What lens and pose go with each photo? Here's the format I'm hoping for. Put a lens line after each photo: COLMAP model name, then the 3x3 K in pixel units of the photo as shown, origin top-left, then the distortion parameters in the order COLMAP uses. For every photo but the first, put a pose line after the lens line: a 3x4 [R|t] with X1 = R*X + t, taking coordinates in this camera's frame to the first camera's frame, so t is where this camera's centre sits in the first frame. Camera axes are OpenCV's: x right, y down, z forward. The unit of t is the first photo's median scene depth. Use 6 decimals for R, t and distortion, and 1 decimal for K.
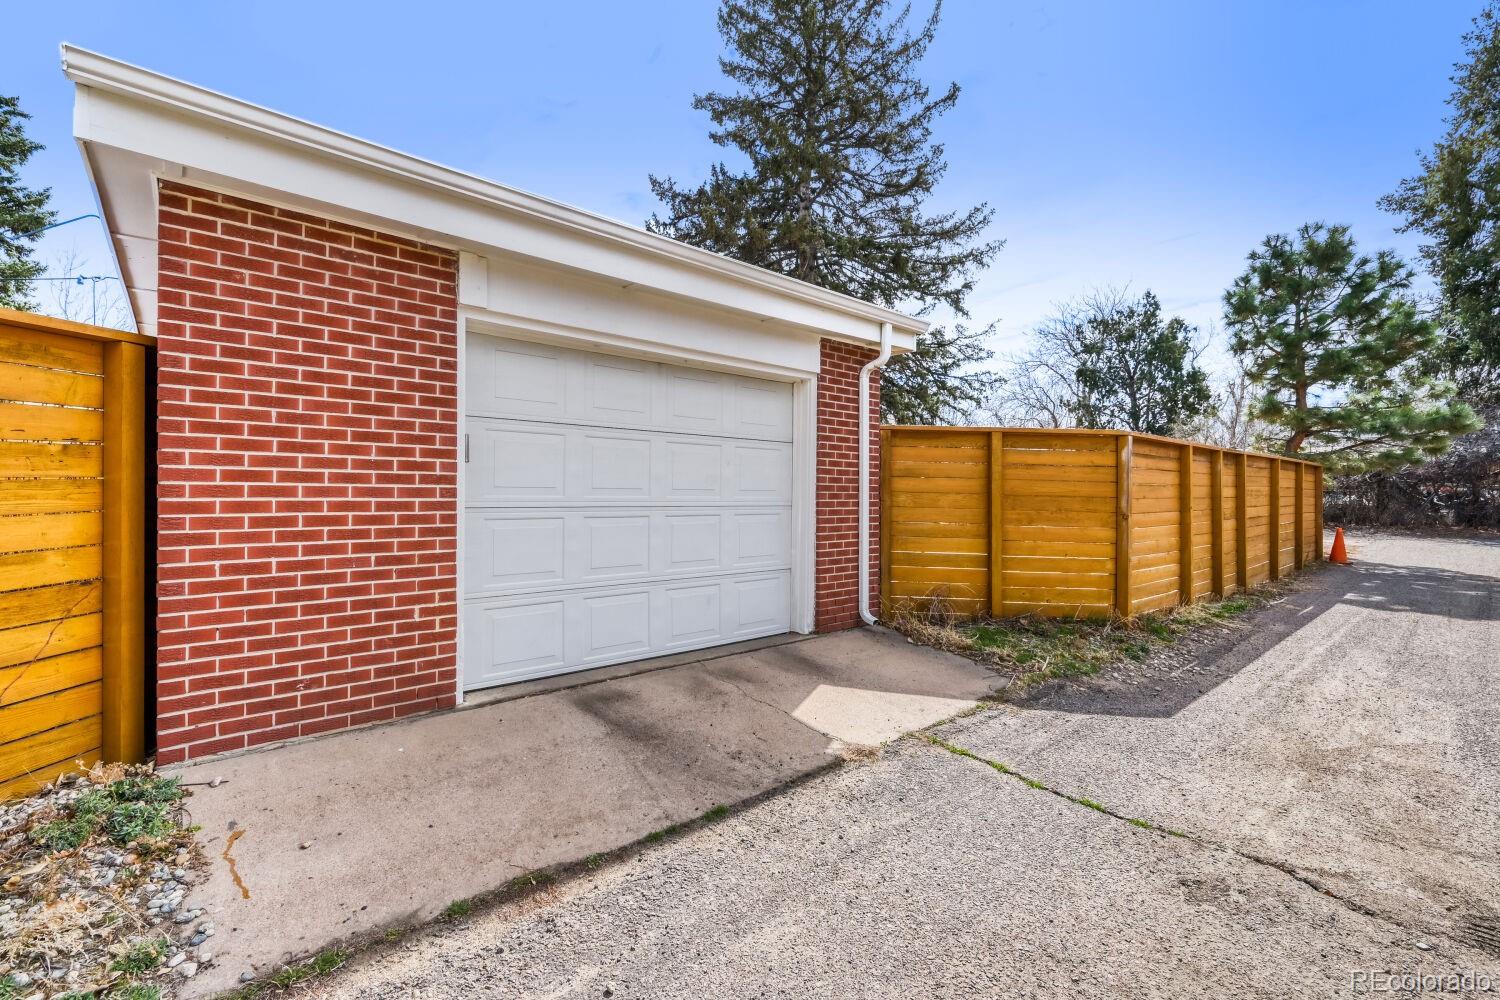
lens RADIAL K [[659.5, 0, 749.9], [0, 659.5, 493.2], [0, 0, 1]] dist [0.001619, 0.000092]
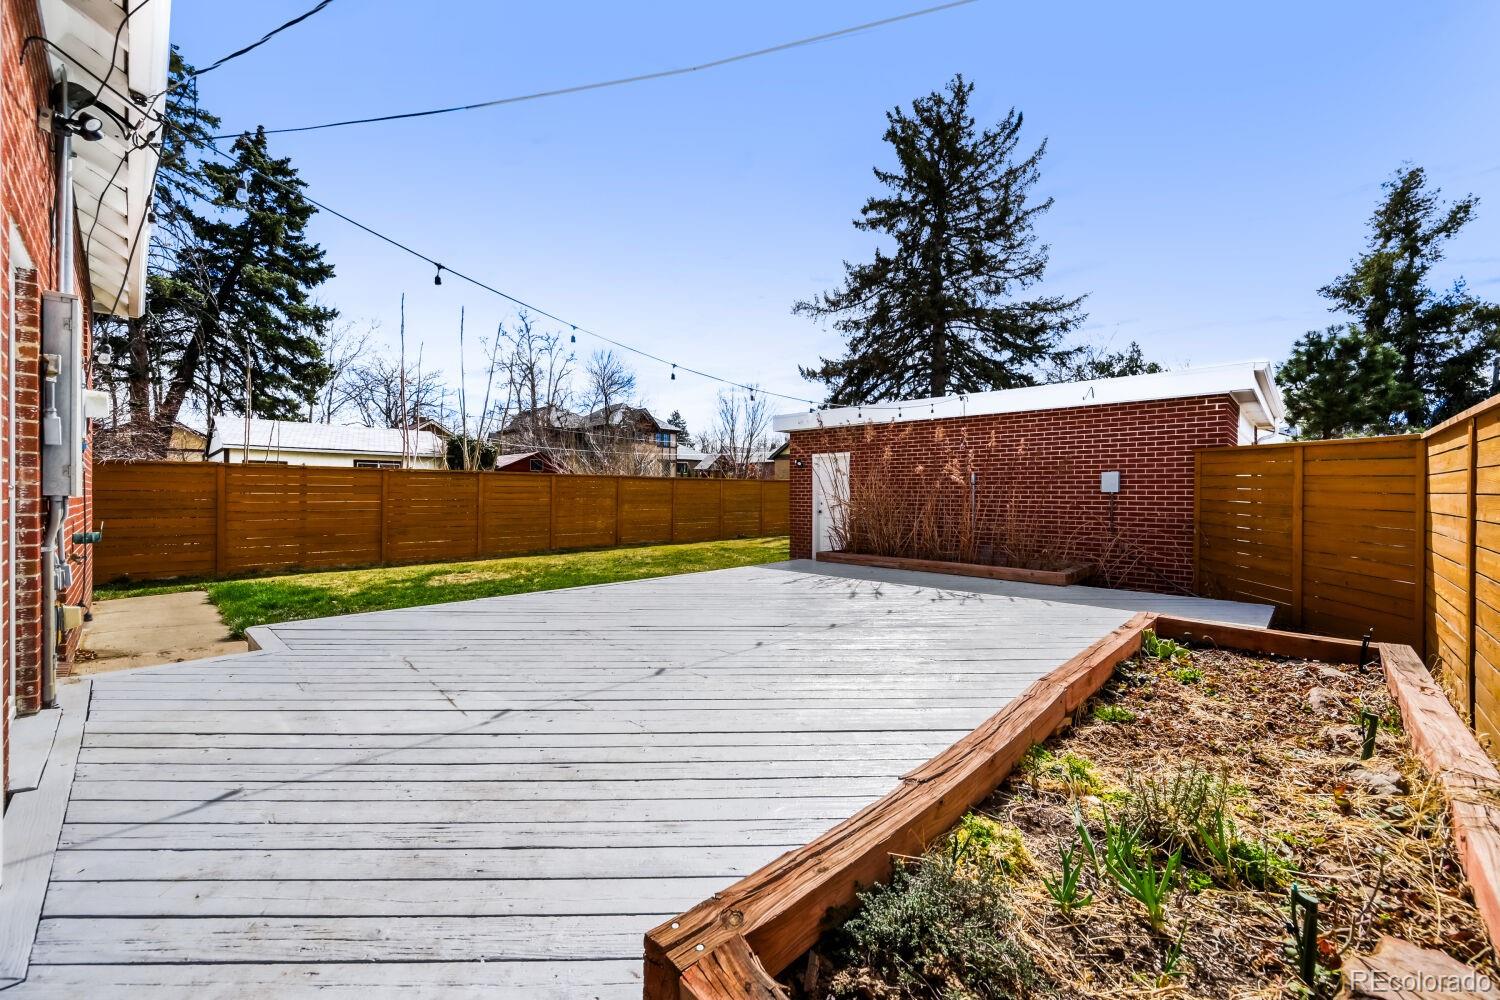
lens RADIAL K [[595.4, 0, 752.6], [0, 595.4, 501.3], [0, 0, 1]] dist [-0.002276, 0.000069]
pose [[0.996022, -0.001544, 0.089097, -0.405319], [0.000611, 0.999945, 0.010494, -0.002011], [-0.089108, -0.010398, 0.995968, -0.179266]]
